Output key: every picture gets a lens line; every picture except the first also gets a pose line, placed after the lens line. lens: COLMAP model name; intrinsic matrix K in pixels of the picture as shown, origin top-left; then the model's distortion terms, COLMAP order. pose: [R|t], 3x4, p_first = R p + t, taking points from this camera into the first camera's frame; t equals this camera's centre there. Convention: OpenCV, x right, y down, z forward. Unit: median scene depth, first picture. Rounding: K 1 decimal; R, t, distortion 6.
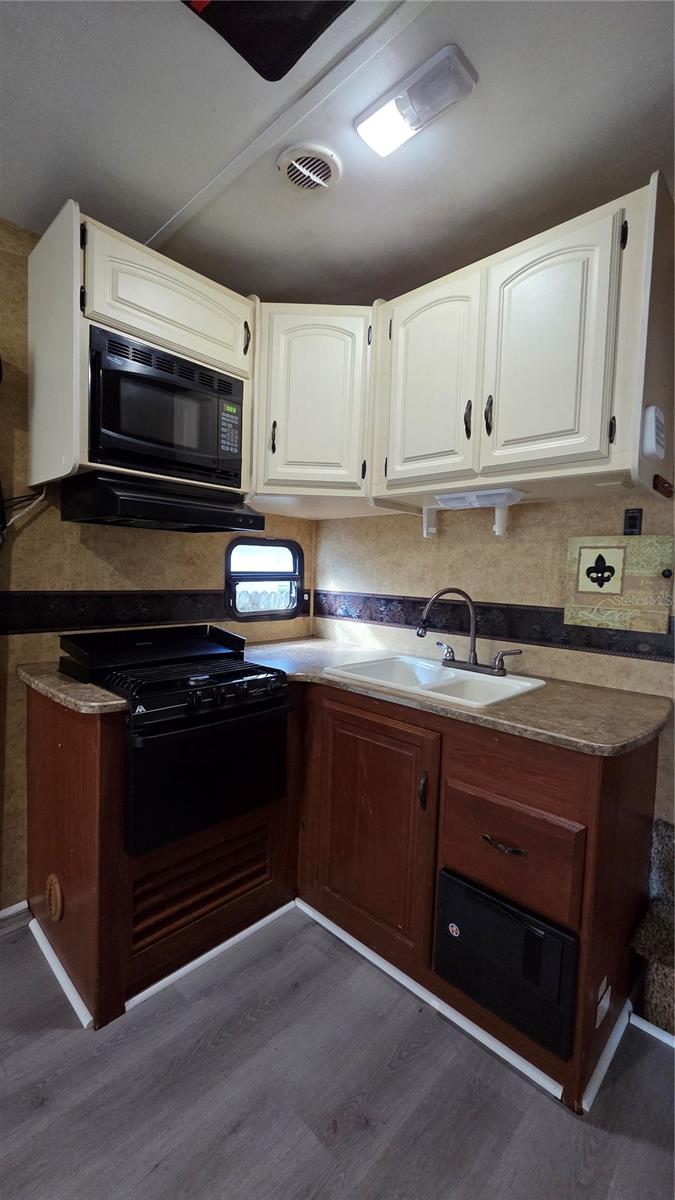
lens RADIAL K [[489.7, 0, 339.8], [0, 489.7, 600.3], [0, 0, 1]] dist [-0.001184, 0.000369]
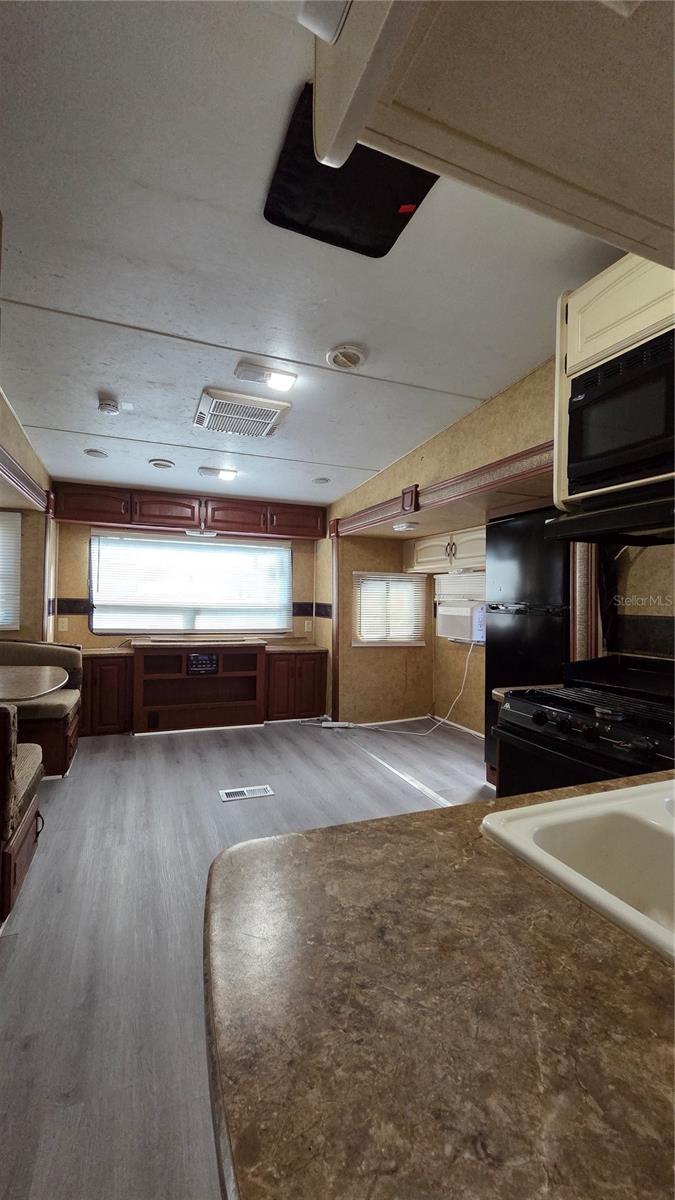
lens RADIAL K [[489.7, 0, 339.2], [0, 489.7, 597.2], [0, 0, 1]] dist [-0.001184, 0.000369]
pose [[-0.408221, -0.040949, -0.911964, 0.824400], [-0.080474, 0.996718, -0.008732, 0.006638], [0.909329, 0.069825, -0.410177, 1.084262]]
